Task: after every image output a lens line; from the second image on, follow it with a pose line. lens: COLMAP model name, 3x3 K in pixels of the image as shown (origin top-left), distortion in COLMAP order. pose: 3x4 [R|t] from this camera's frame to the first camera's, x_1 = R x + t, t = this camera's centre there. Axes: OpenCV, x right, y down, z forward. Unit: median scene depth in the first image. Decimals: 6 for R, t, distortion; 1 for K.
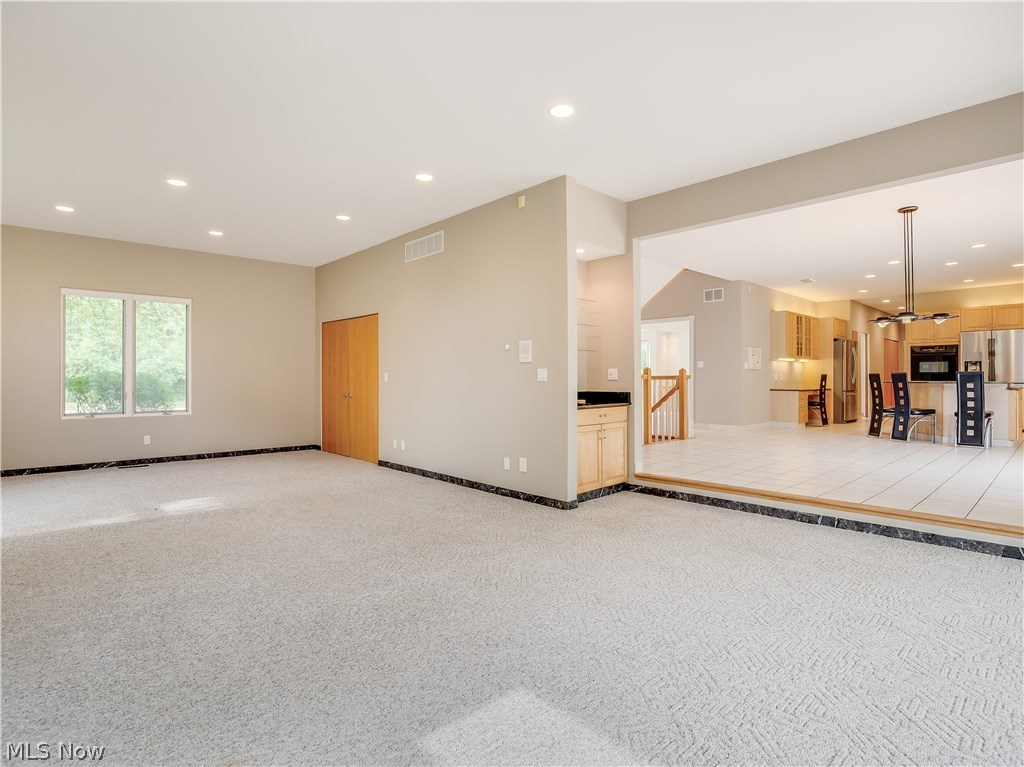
lens RADIAL K [[533.5, 0, 511.9], [0, 533.5, 378.8], [0, 0, 1]] dist [-0.008000, -0.001169]
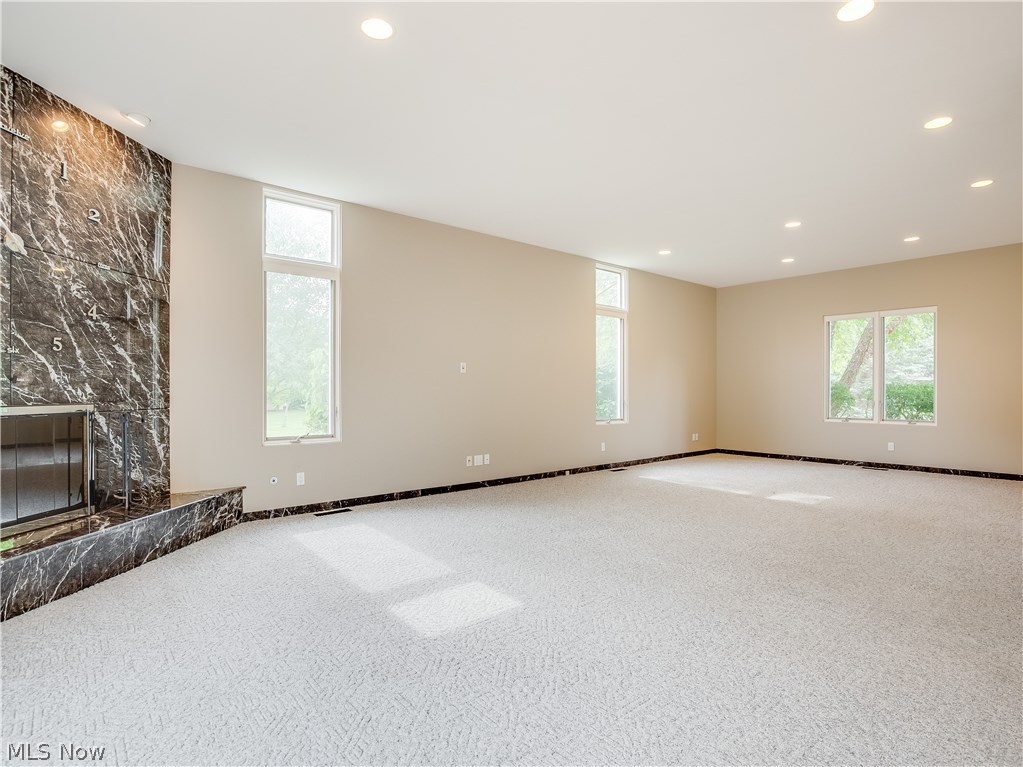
lens RADIAL K [[533.0, 0, 511.6], [0, 533.0, 389.2], [0, 0, 1]] dist [-0.008000, -0.001169]
pose [[-0.048642, -0.001405, -0.998815, 0.419107], [0.001117, 0.999998, -0.001461, 0.001483], [0.998816, -0.001187, -0.048640, 0.300124]]
